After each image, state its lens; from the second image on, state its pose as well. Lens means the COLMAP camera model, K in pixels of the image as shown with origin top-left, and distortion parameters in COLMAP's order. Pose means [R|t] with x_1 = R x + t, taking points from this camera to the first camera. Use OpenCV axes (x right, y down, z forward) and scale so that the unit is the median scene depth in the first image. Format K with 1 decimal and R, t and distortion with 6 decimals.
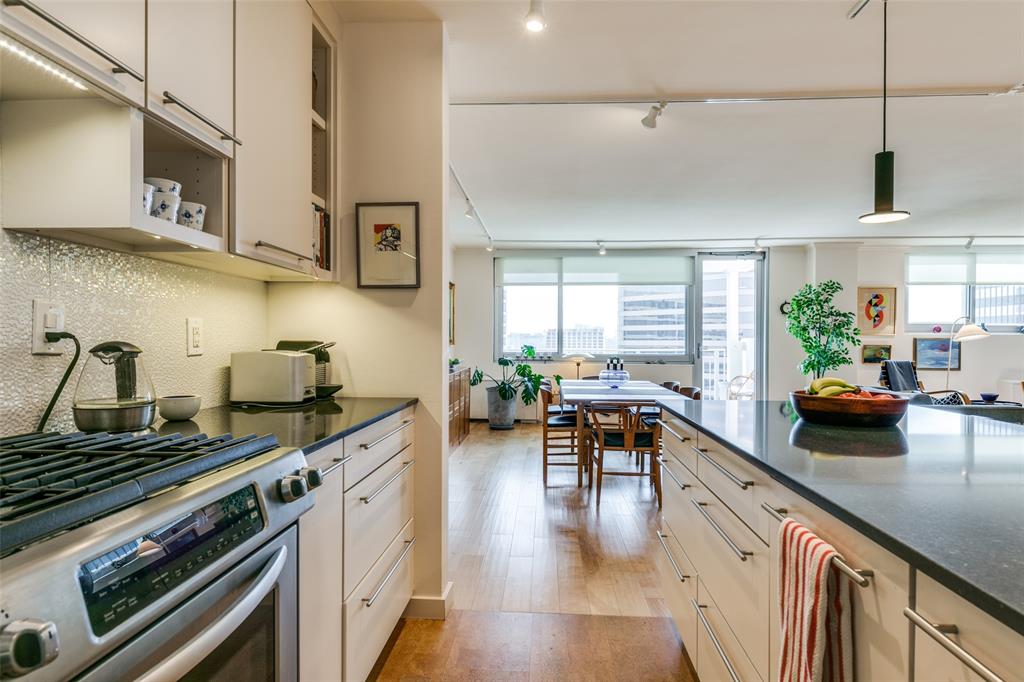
lens RADIAL K [[559.1, 0, 512.0], [0, 559.1, 341.0], [0, 0, 1]] dist [0.003577, -0.000184]
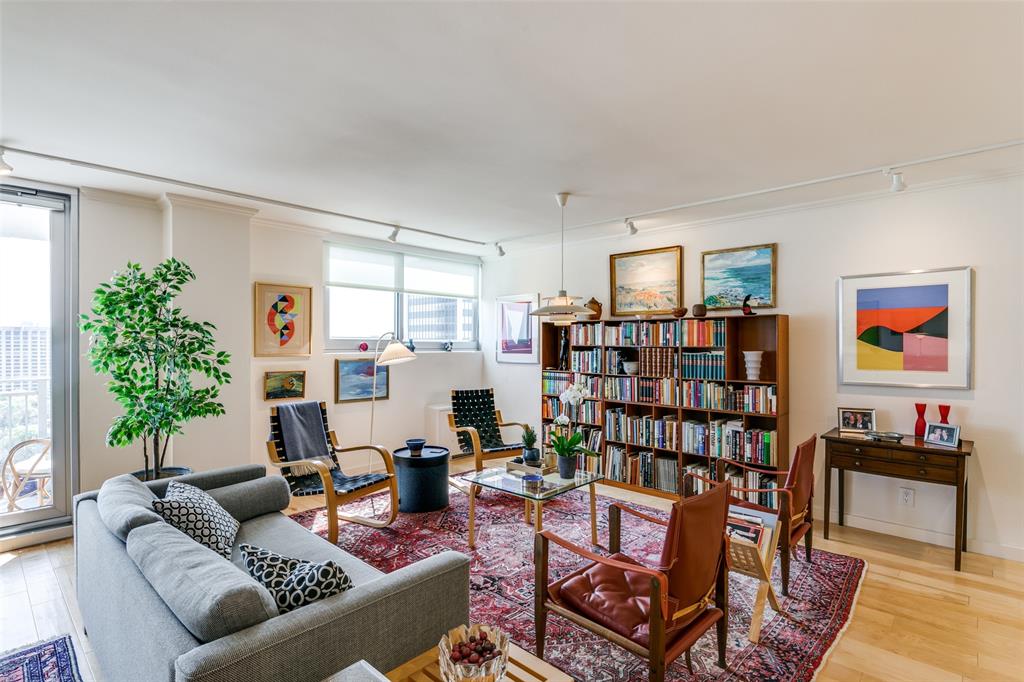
lens RADIAL K [[505.1, 0, 513.7], [0, 505.1, 343.0], [0, 0, 1]] dist [0.022126, -0.018709]
pose [[0.632436, -0.002264, 0.774609, 0.365366], [0.000423, 0.999997, 0.002578, -0.028644], [-0.774612, -0.001303, 0.632435, 0.417987]]
